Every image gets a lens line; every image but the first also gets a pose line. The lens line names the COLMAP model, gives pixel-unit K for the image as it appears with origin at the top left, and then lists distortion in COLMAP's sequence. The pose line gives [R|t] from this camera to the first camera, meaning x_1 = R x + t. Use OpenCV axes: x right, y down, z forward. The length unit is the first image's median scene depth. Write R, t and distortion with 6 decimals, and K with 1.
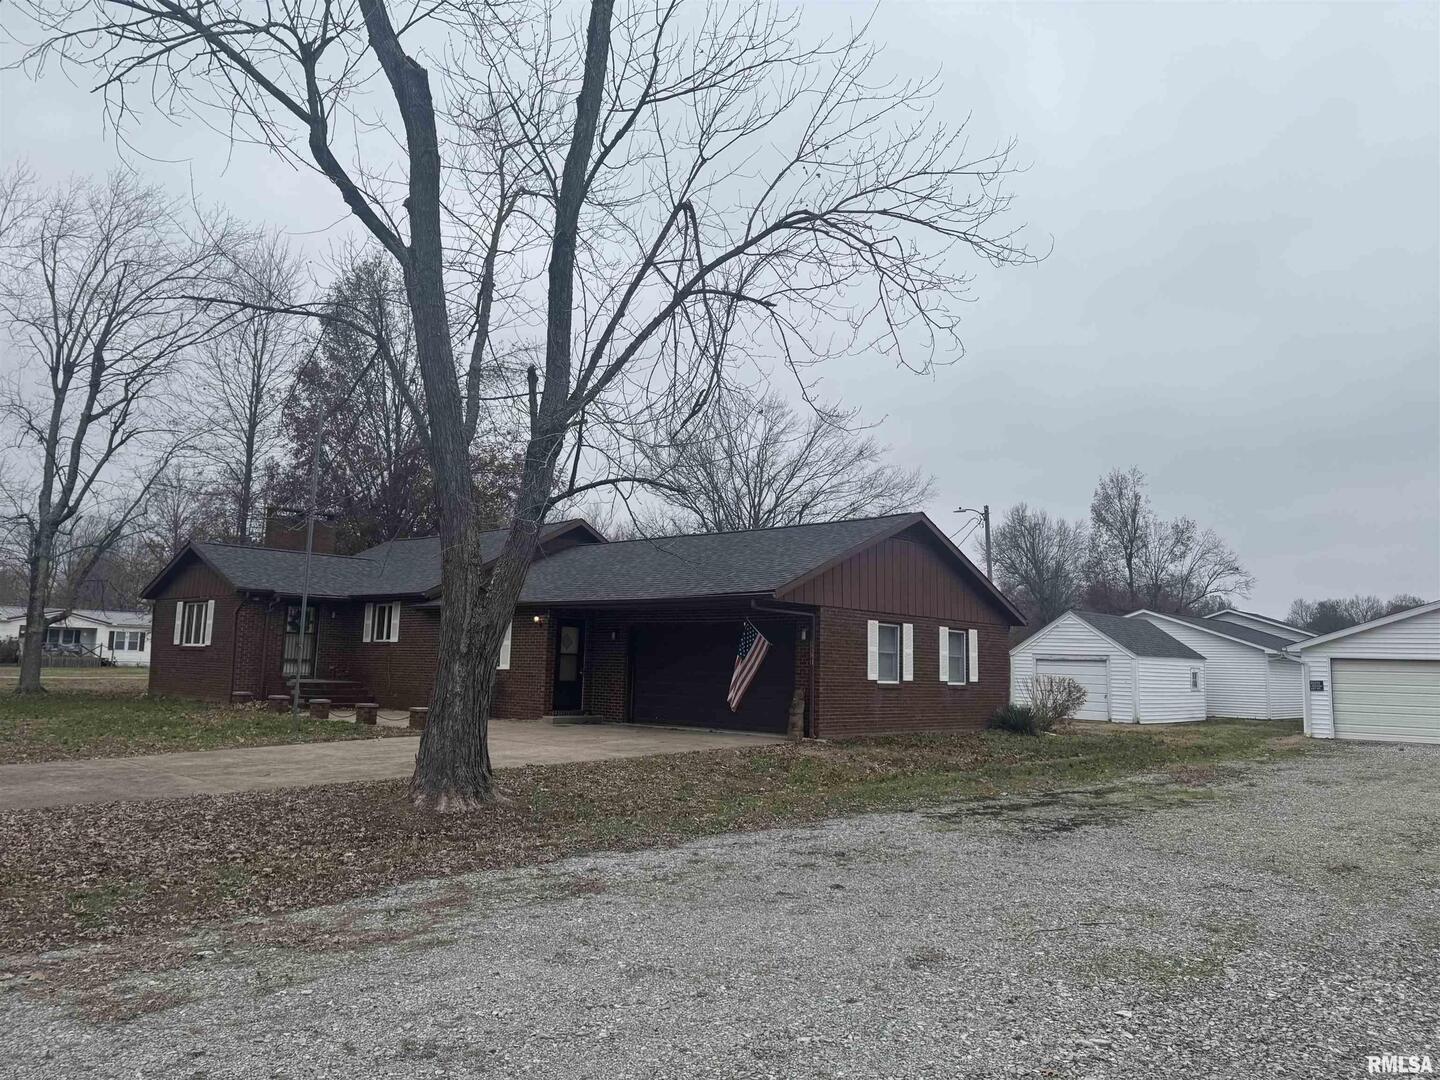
lens RADIAL K [[997.5, 0, 720.0], [0, 997.5, 540.0], [0, 0, 1]] dist [0.053143, 0.000014]
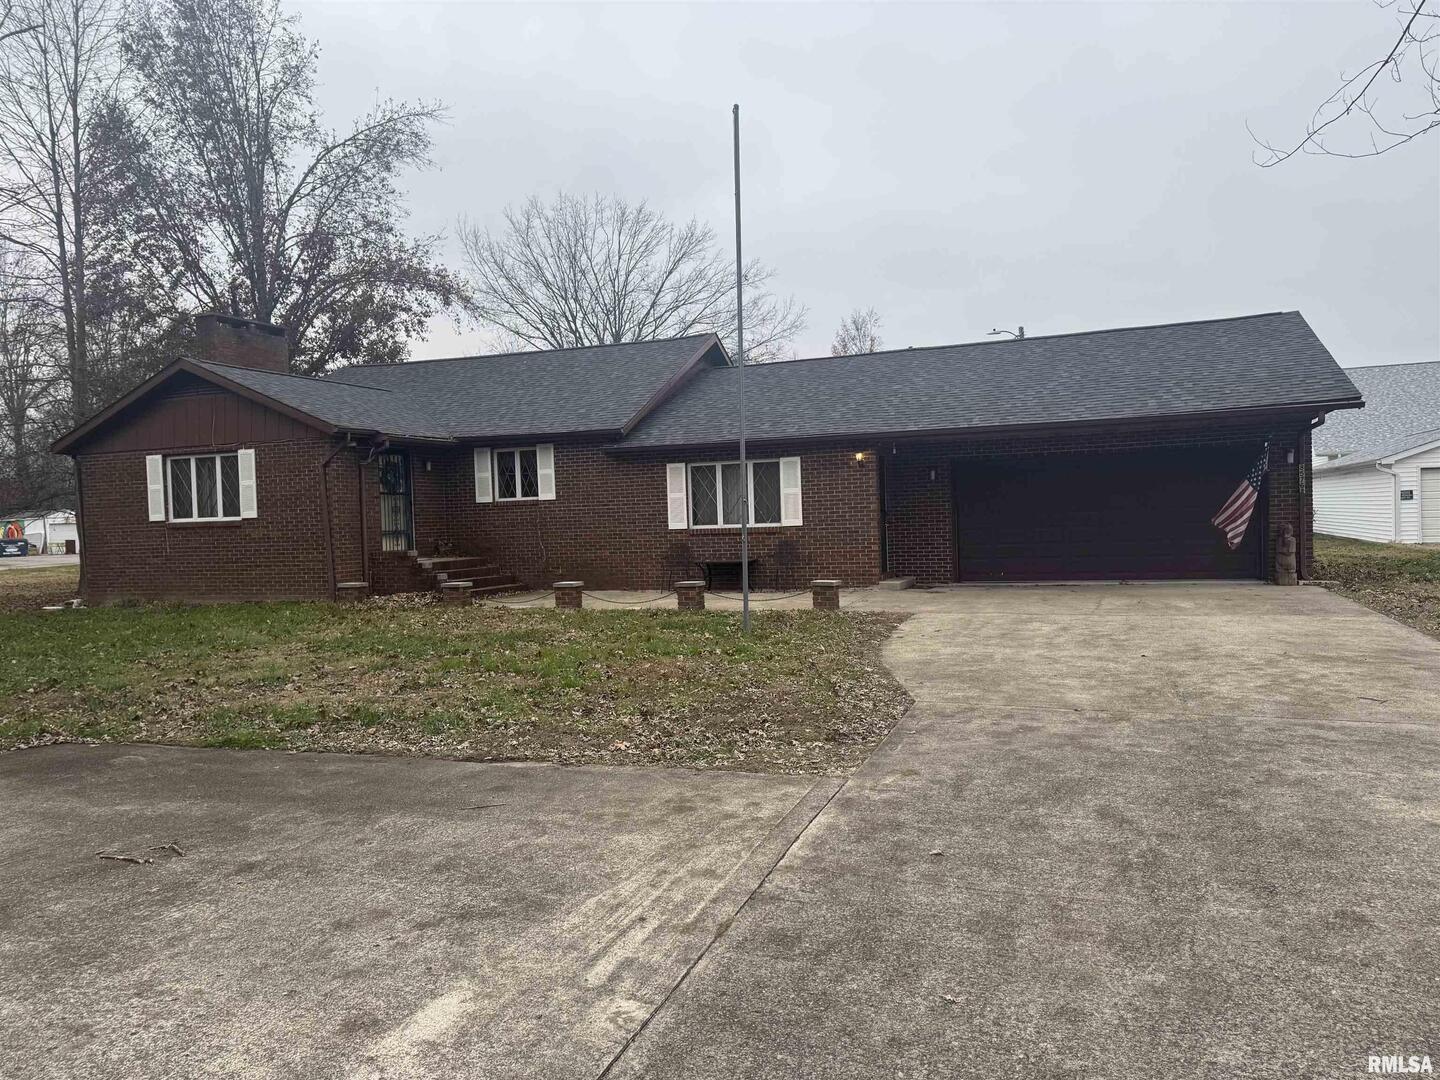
lens RADIAL K [[997.5, 0, 720.0], [0, 997.5, 540.0], [0, 0, 1]] dist [0.053143, 0.000014]
pose [[0.932681, -0.064566, 0.354876, -0.458298], [0.011235, 0.988572, 0.150332, 0.023450], [-0.360526, -0.136225, 0.922748, 0.284010]]
